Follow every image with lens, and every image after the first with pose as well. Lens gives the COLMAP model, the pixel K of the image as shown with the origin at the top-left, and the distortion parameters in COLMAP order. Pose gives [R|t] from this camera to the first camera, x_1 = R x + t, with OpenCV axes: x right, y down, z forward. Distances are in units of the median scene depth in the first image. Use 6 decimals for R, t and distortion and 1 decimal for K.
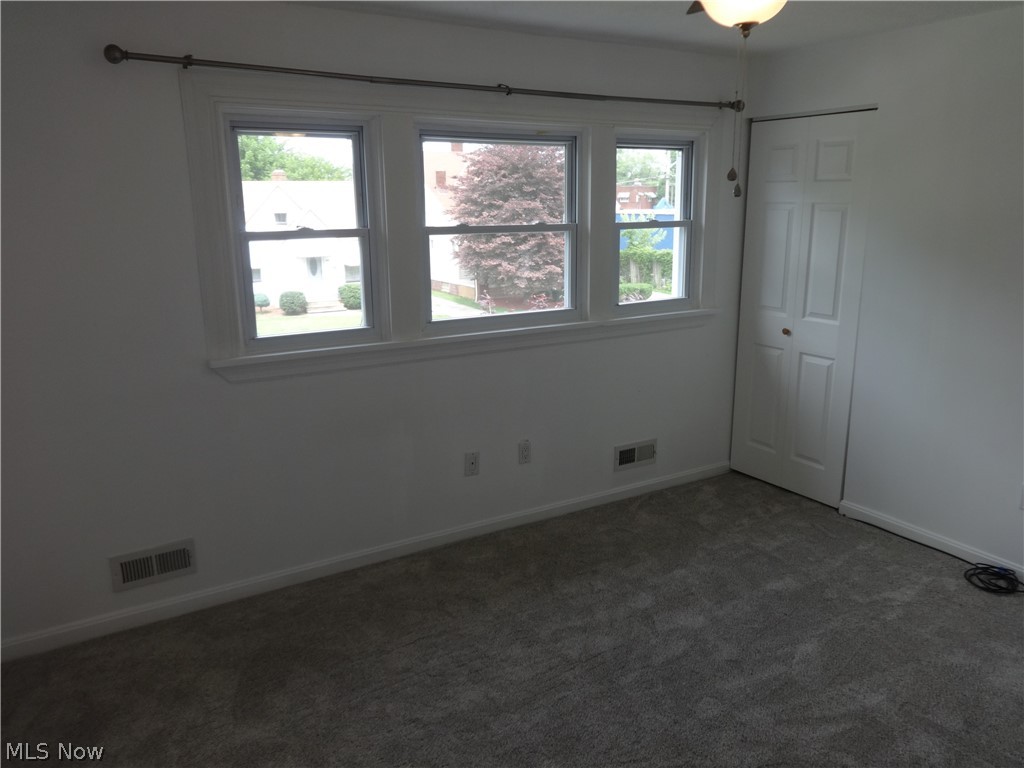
lens RADIAL K [[770.7, 0, 512.1], [0, 770.7, 378.7], [0, 0, 1]] dist [-0.007518, 0.003323]
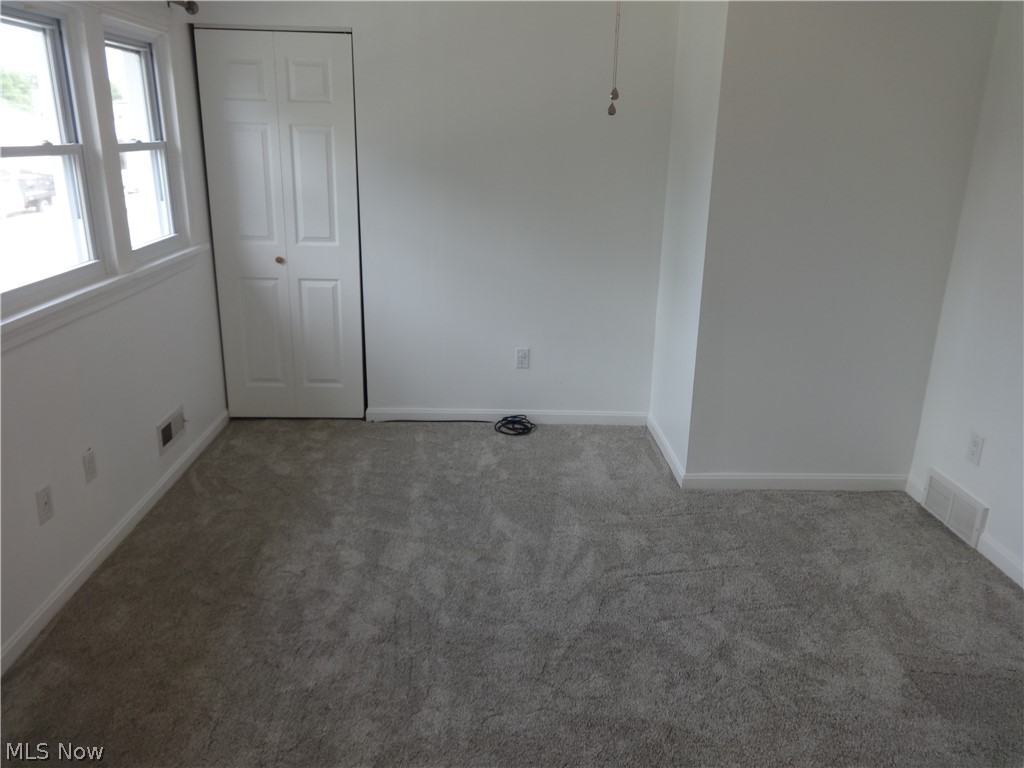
lens RADIAL K [[770.7, 0, 512.1], [0, 770.7, 378.7], [0, 0, 1]] dist [-0.007518, 0.003323]
pose [[0.486452, -0.248182, 0.837717, -0.373236], [0.174336, 0.967098, 0.185277, -0.048219], [-0.856137, 0.055916, 0.513714, 0.277446]]
